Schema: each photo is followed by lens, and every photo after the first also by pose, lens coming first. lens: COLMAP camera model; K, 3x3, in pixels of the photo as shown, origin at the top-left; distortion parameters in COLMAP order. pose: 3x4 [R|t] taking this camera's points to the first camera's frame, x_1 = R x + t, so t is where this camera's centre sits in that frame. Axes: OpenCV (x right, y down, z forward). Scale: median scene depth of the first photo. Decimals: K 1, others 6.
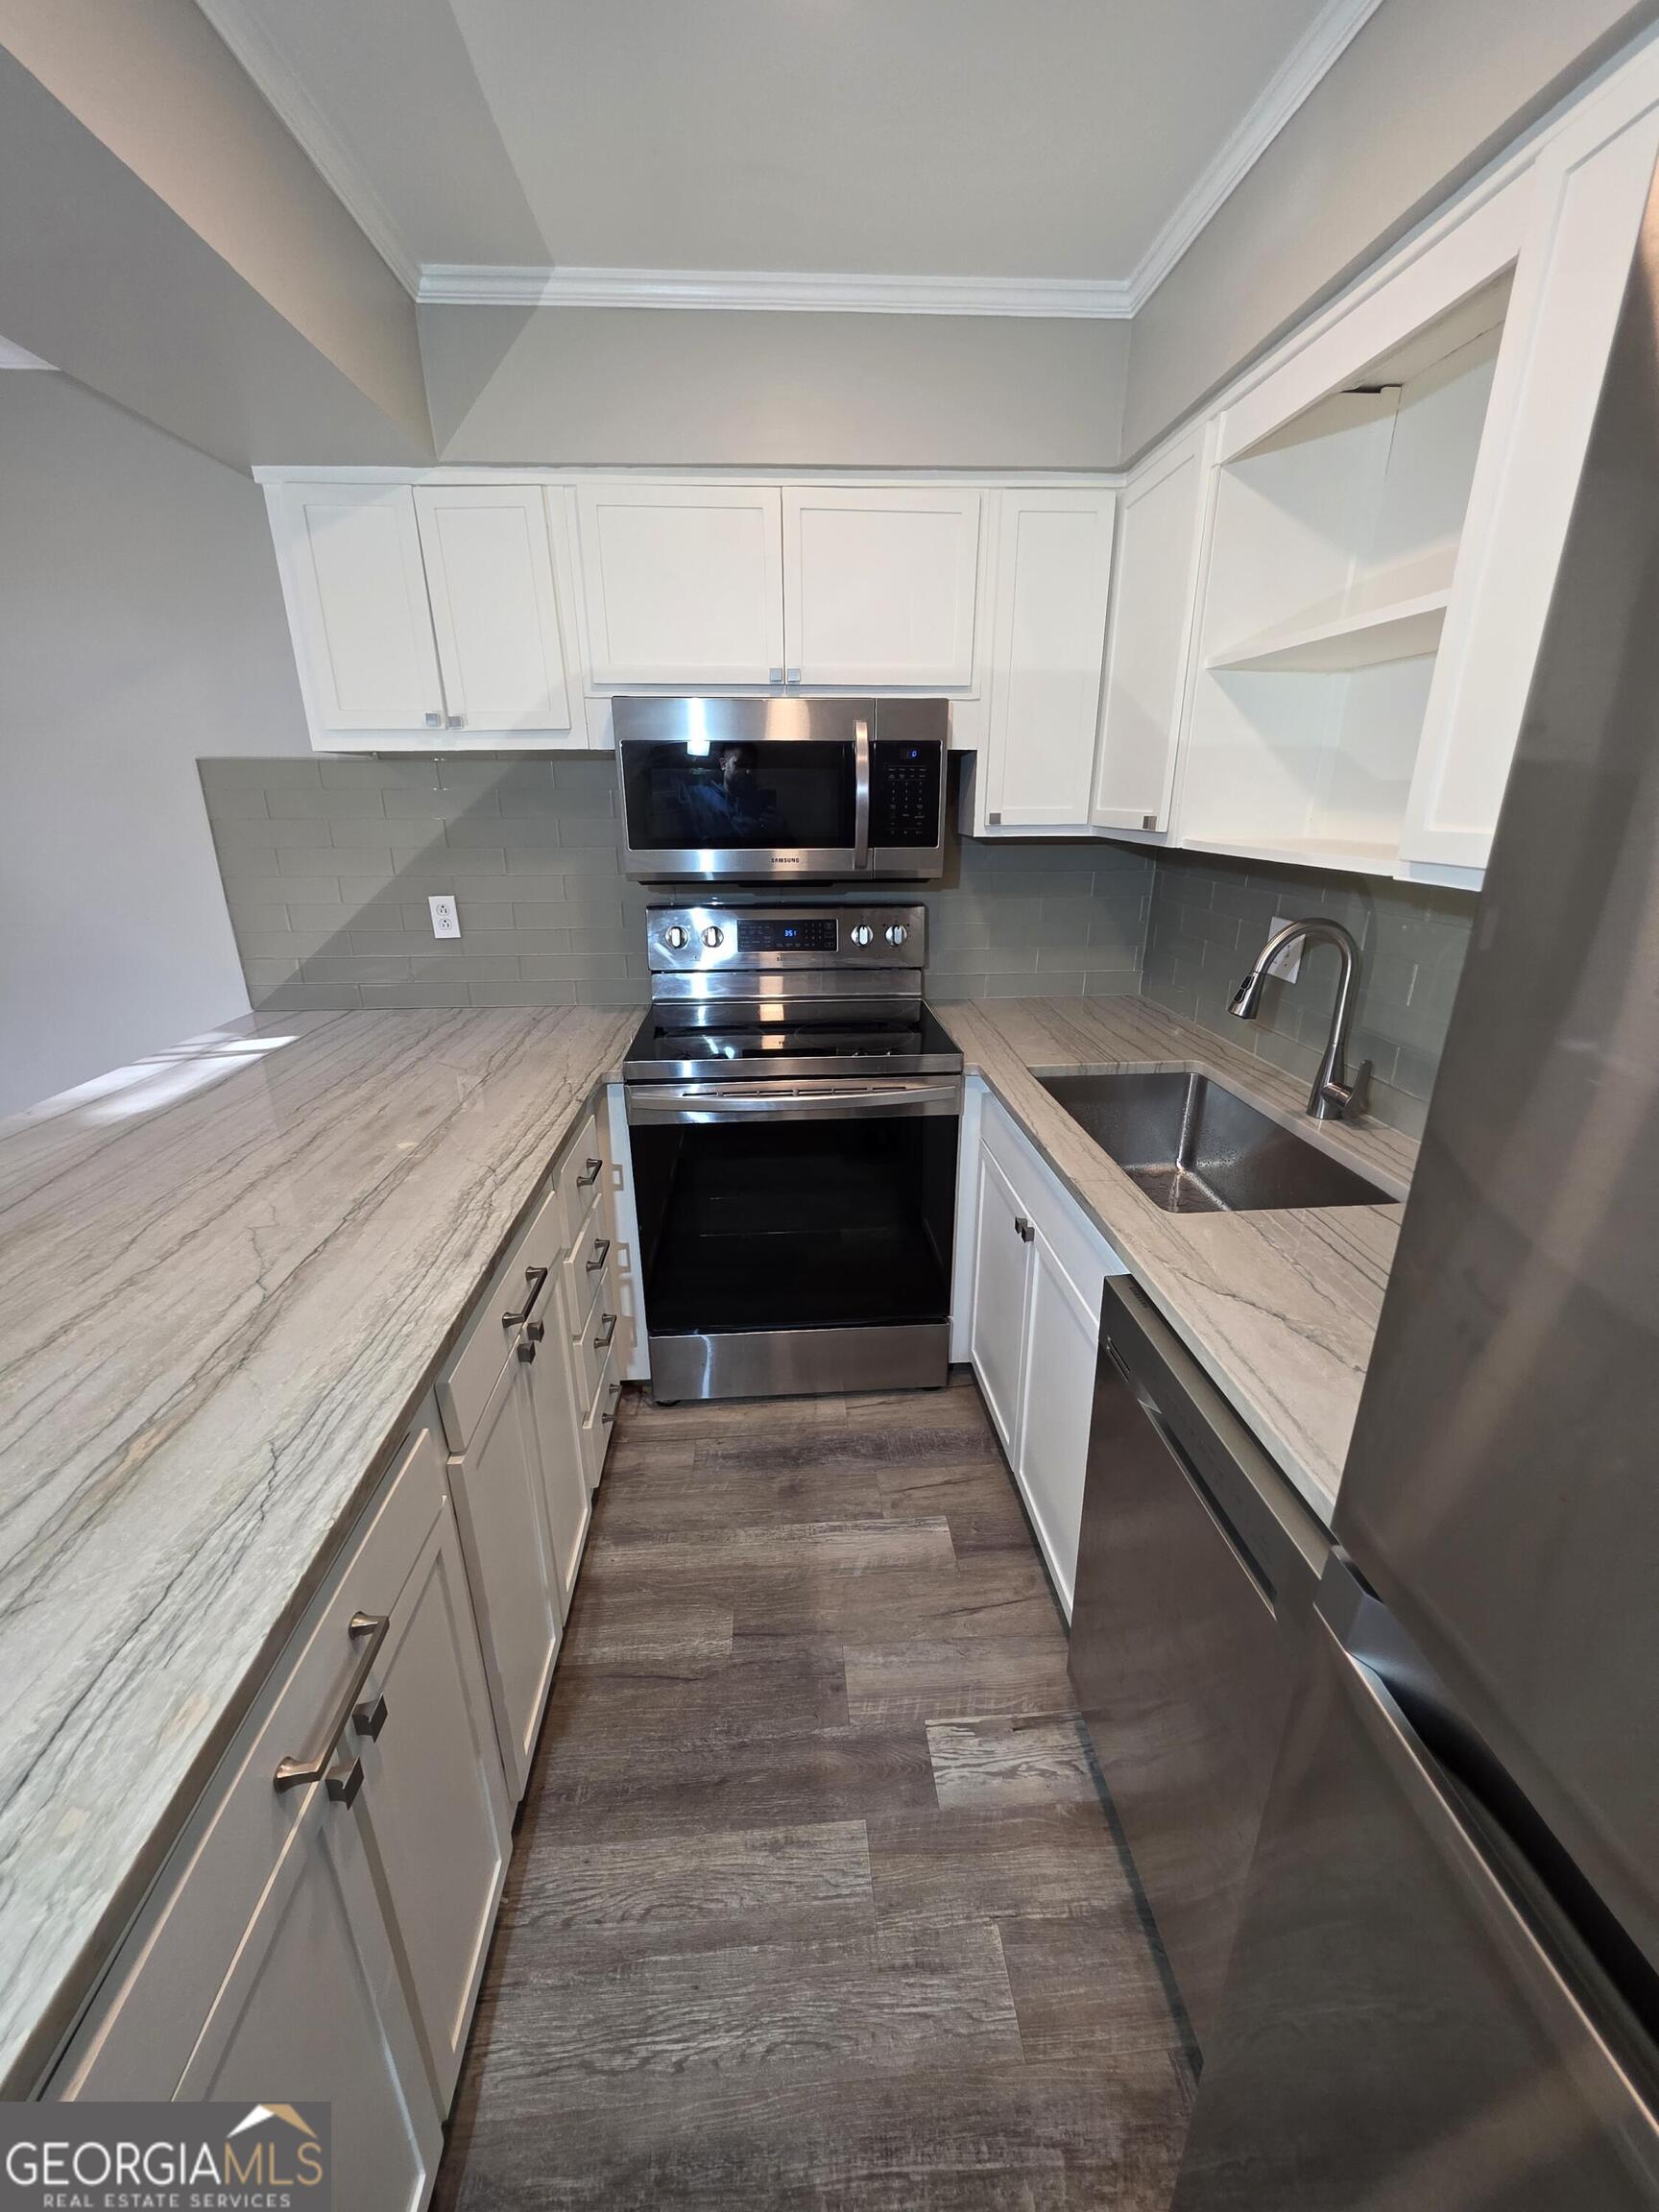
lens RADIAL K [[893.8, 0, 835.6], [0, 893.8, 1106.7], [0, 0, 1]] dist [0.000508, -0.000159]
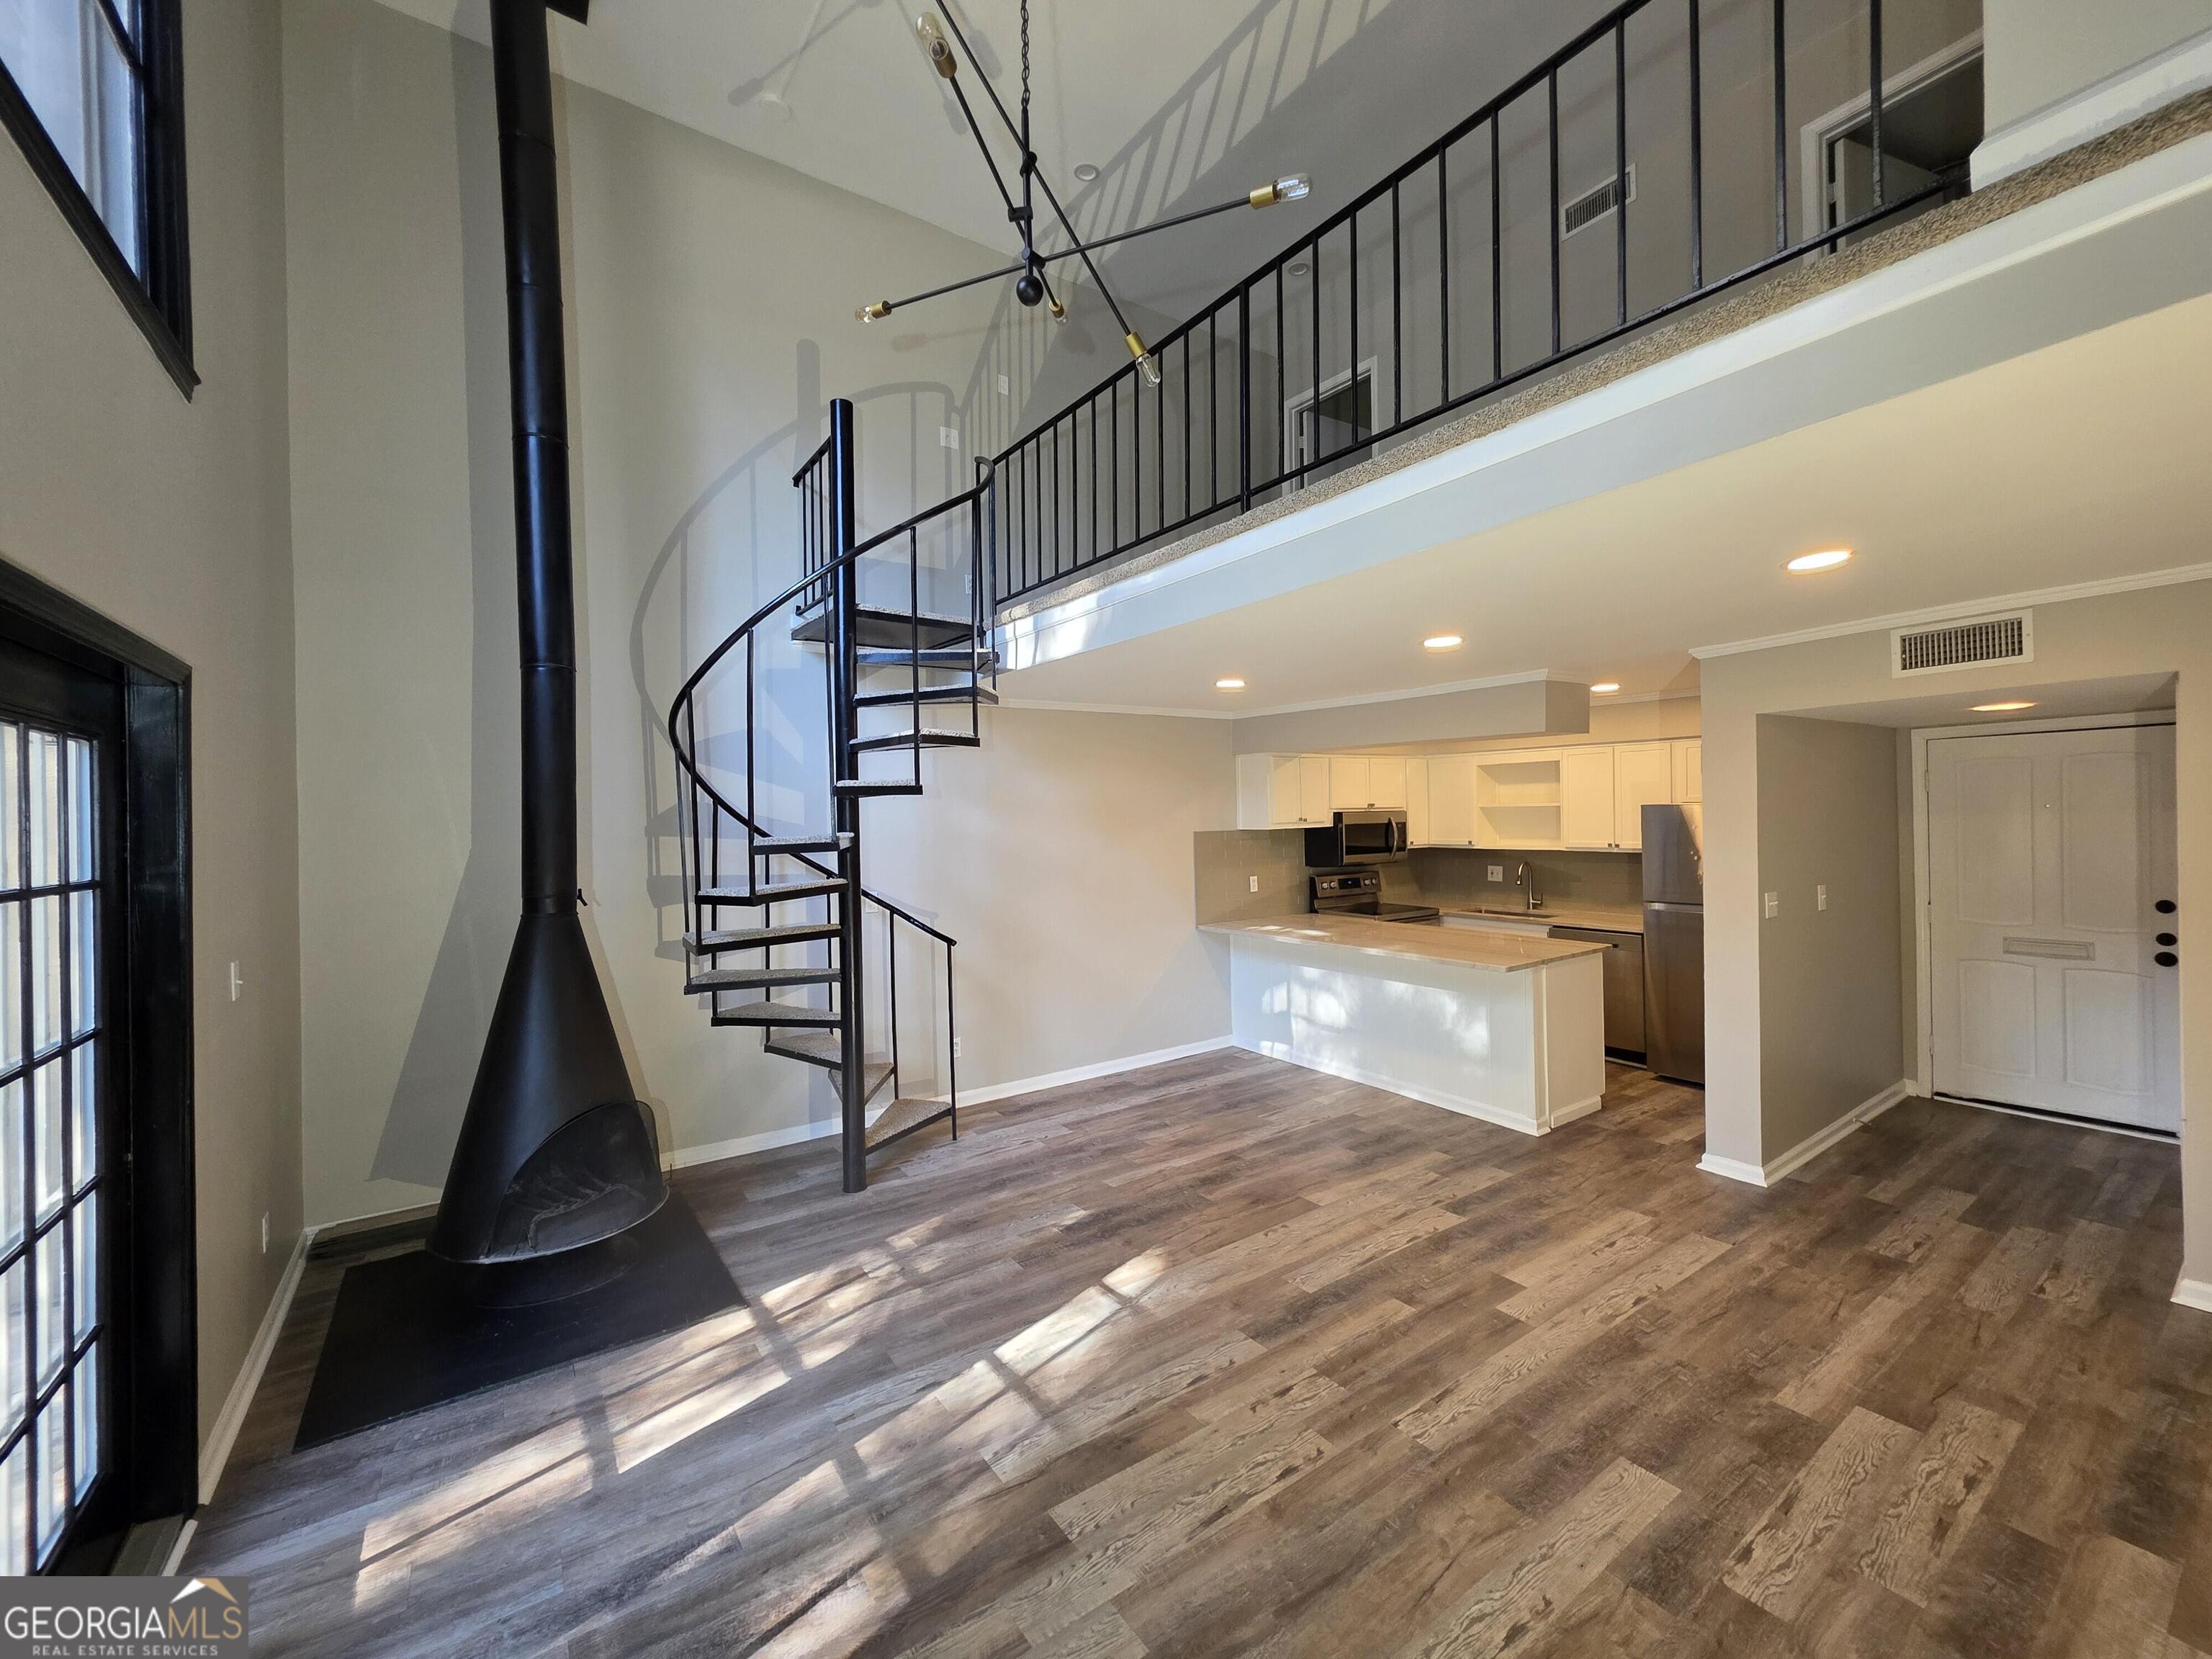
lens RADIAL K [[893.8, 0, 1114.3], [0, 893.8, 824.4], [0, 0, 1]] dist [0.000508, -0.000159]
pose [[0.854978, -0.015415, 0.518435, -2.624793], [0.193339, 0.936988, -0.290986, 0.388057], [-0.481282, 0.349021, 0.804085, -1.237247]]
